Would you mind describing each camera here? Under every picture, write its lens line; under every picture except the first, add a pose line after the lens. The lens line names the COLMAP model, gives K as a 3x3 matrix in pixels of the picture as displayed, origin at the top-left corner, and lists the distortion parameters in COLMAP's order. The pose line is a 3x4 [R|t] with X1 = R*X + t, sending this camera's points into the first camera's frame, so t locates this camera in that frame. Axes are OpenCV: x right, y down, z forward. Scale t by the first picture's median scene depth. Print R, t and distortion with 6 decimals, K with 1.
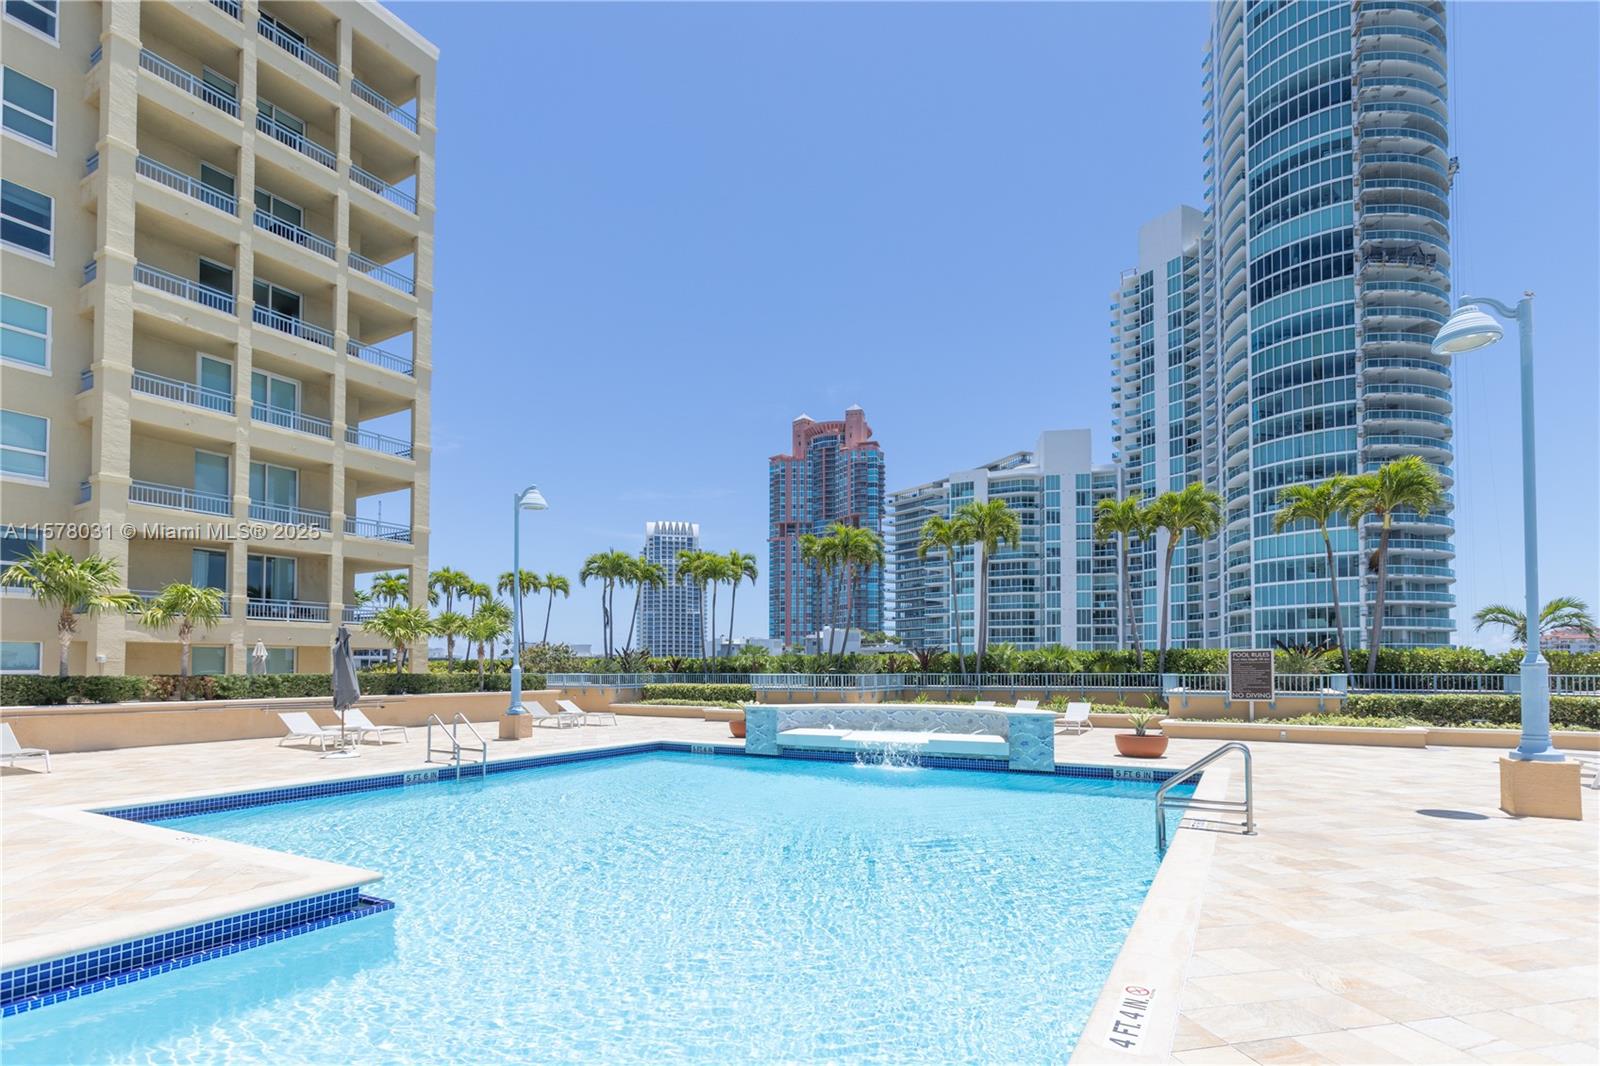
lens RADIAL K [[899.7, 0, 772.0], [0, 899.7, 593.9], [0, 0, 1]] dist [-0.020859, 0.032384]
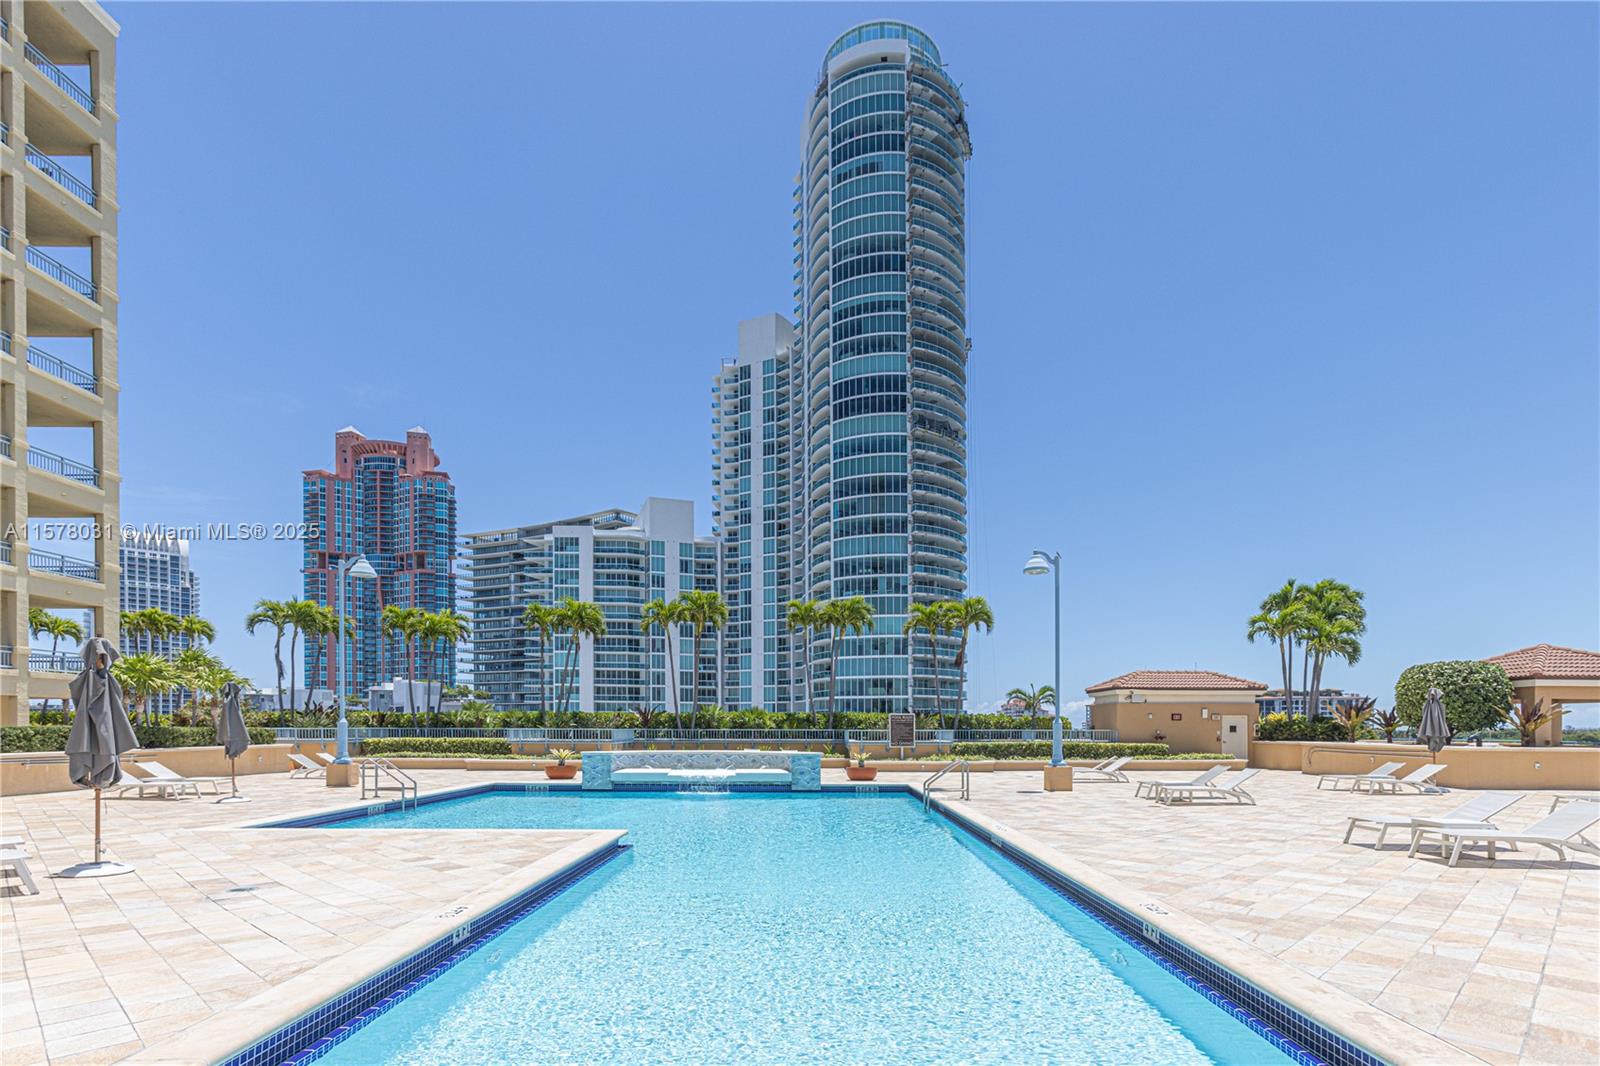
lens RADIAL K [[1153.3, 0, 800.0], [0, 1153.3, 533.0], [0, 0, 1]] dist [-0.008765, 0.002684]
pose [[0.843349, 0.095133, 0.528878, -0.290017], [-0.049462, 0.993769, -0.099884, -0.016604], [-0.535084, 0.058077, 0.842800, -0.250183]]
